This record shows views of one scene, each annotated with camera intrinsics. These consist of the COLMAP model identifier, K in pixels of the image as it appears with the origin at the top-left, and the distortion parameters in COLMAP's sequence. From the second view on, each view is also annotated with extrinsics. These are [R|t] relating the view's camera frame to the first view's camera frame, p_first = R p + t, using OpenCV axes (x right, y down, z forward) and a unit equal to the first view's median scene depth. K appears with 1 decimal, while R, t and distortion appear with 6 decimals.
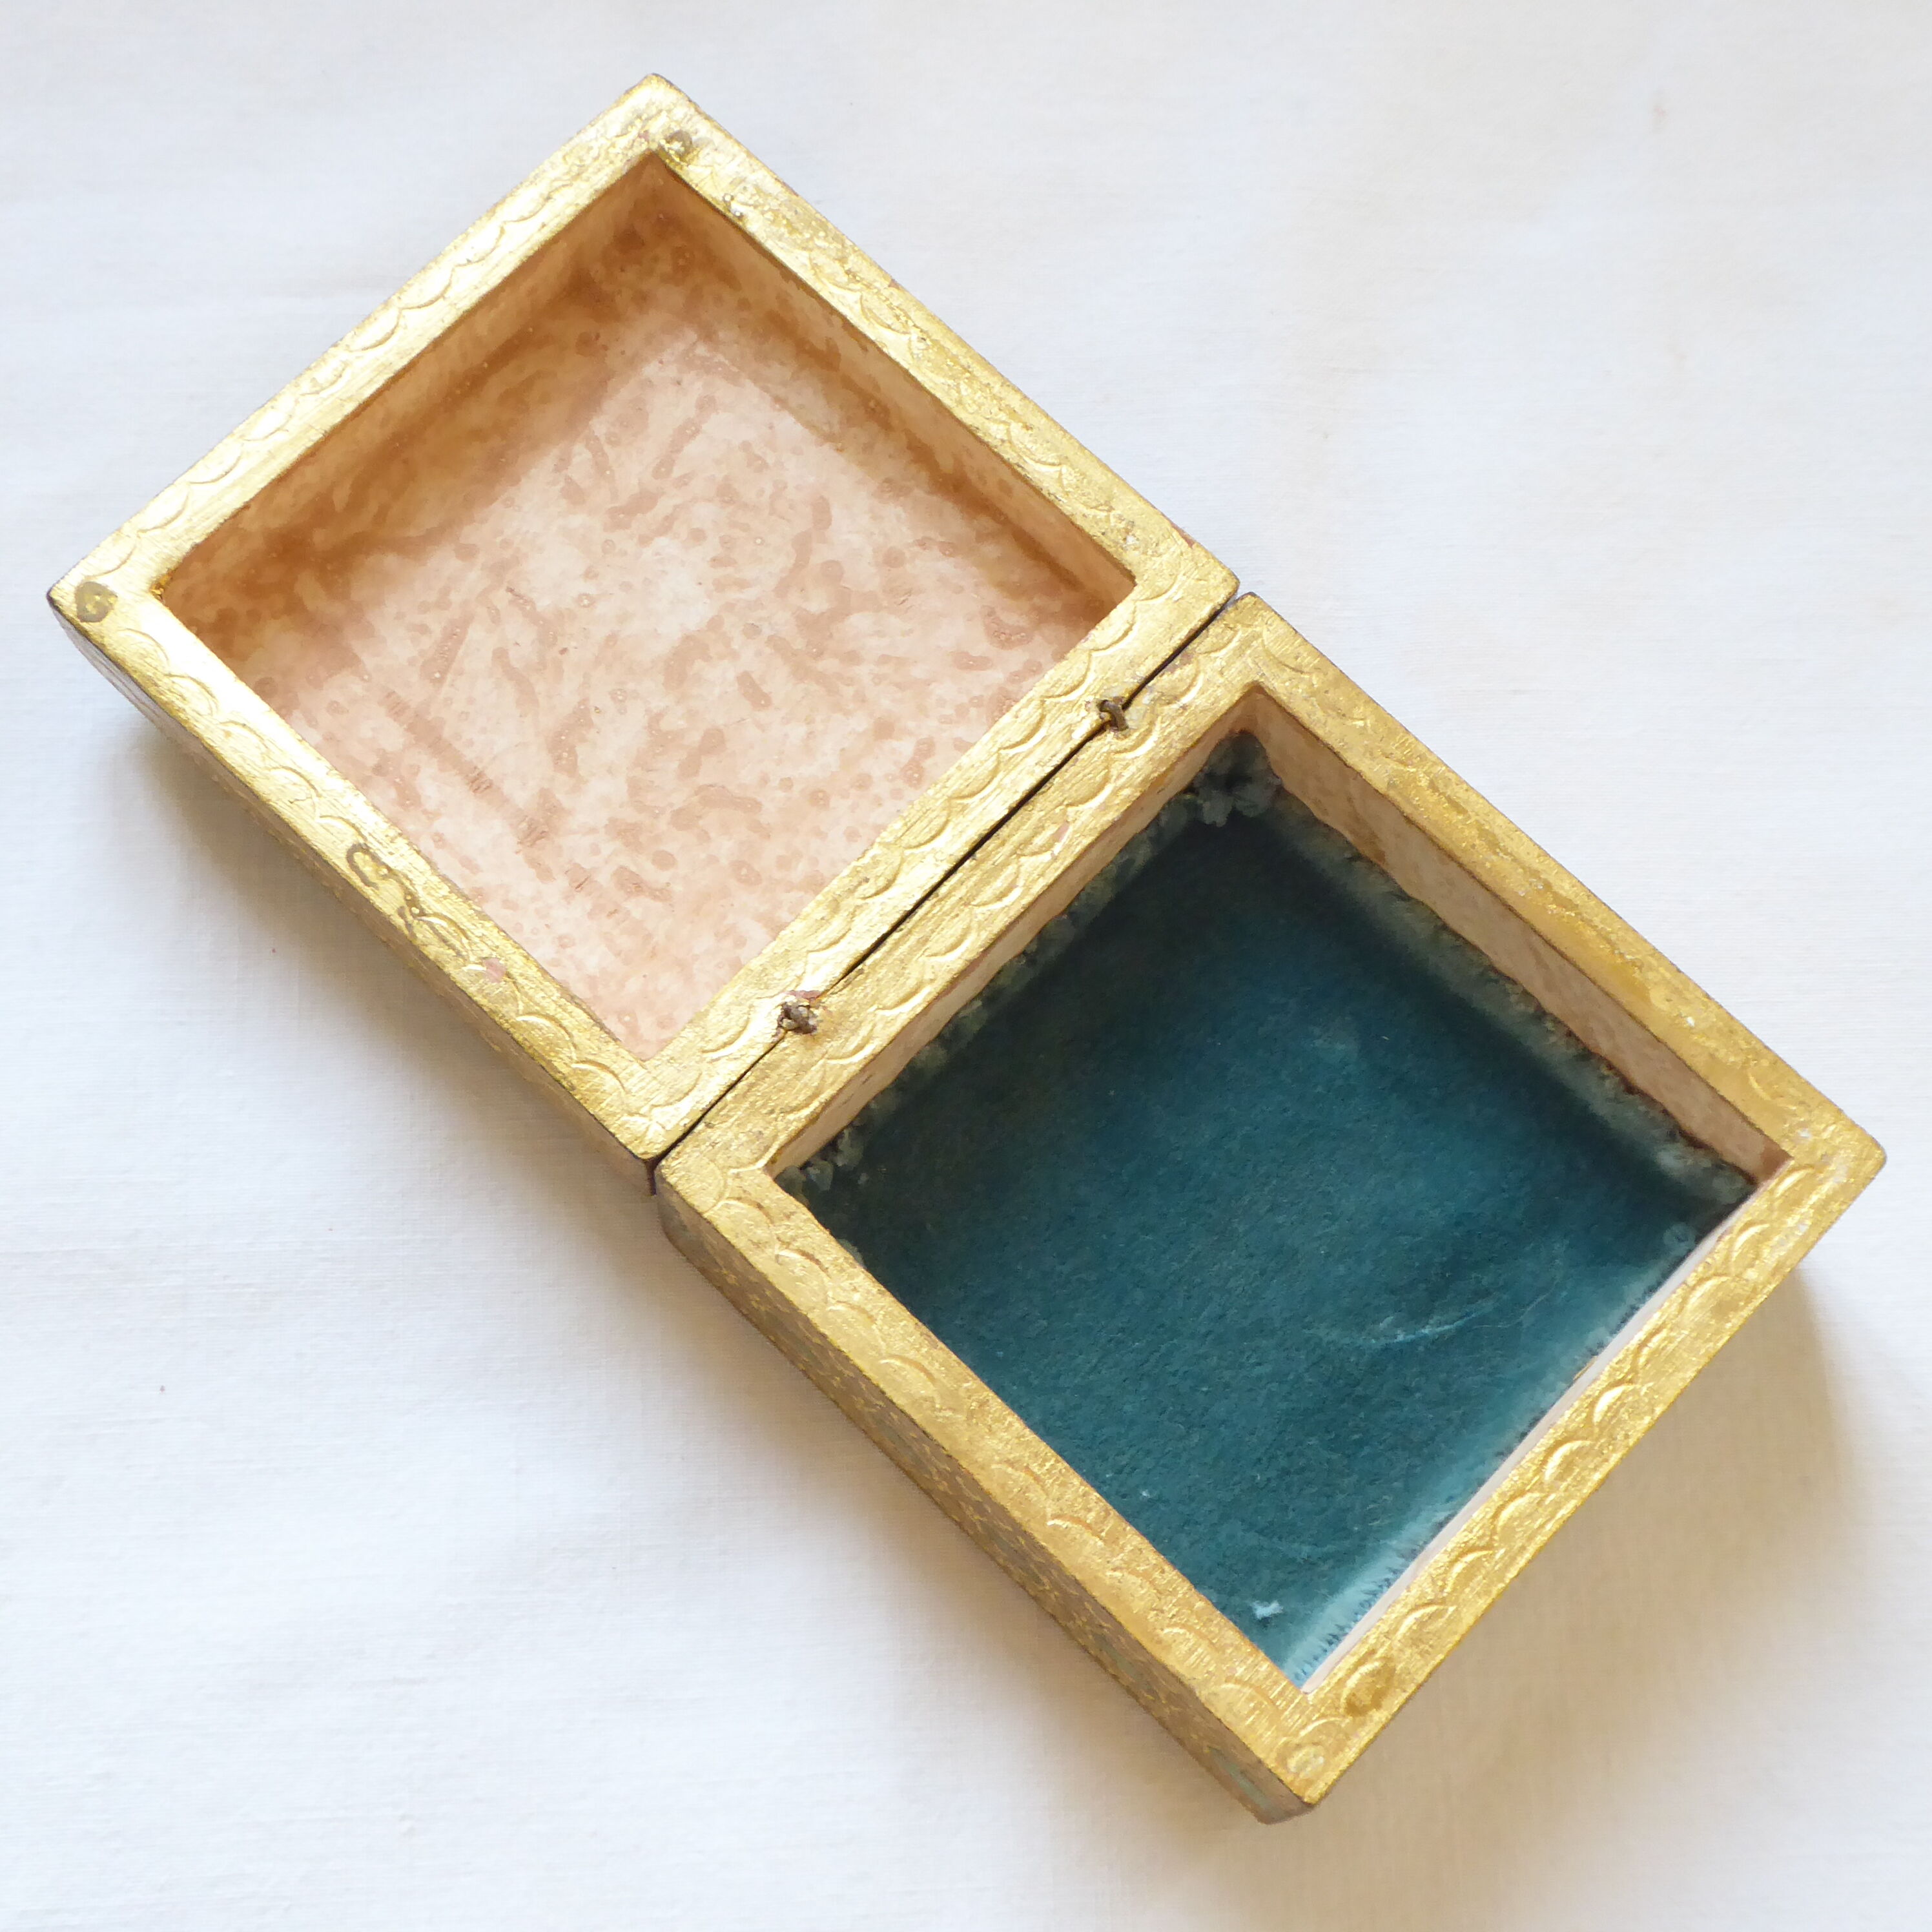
lens RADIAL K [[3109.9, 0, 966.0], [0, 3109.9, 966.0], [0, 0, 1]] dist [0.016688, 0.007377]
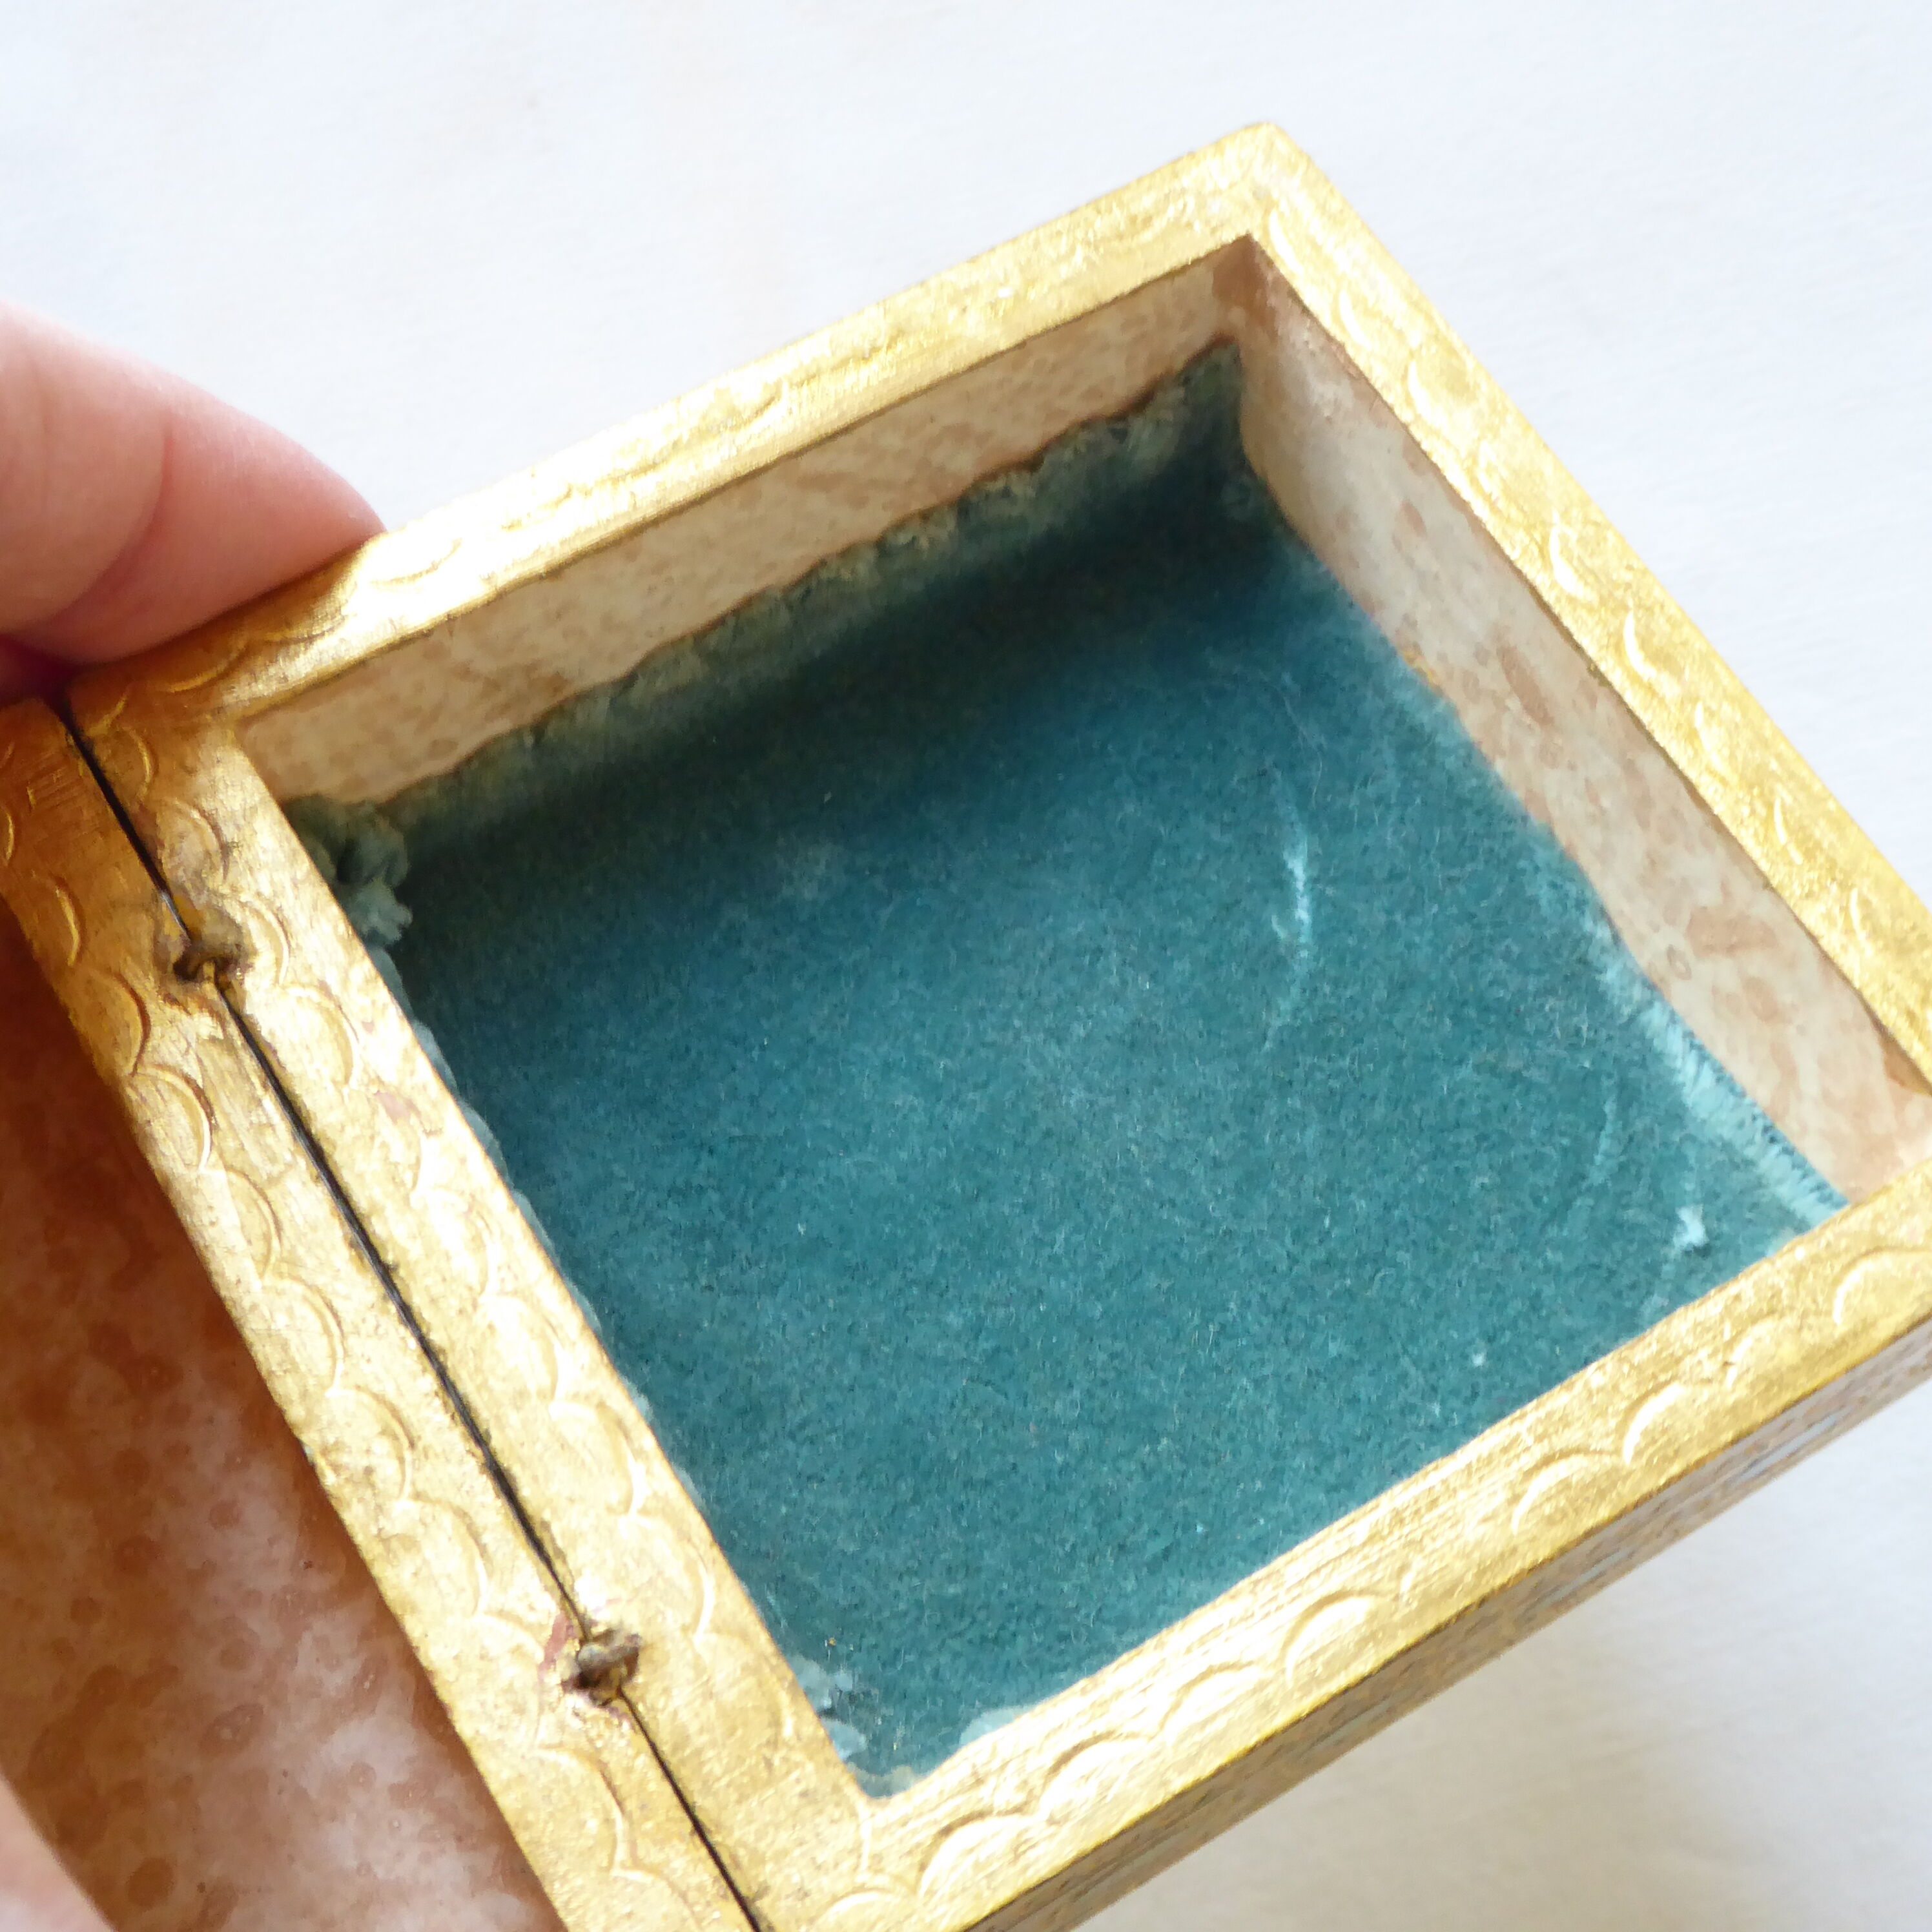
lens RADIAL K [[3109.9, 0, 966.0], [0, 3109.9, 966.0], [0, 0, 1]] dist [0.016688, 0.007377]
pose [[0.249999, -0.892223, 0.376082, -0.124599], [0.911223, 0.348129, 0.220176, -0.078954], [-0.327372, 0.287651, 0.900047, 0.464889]]
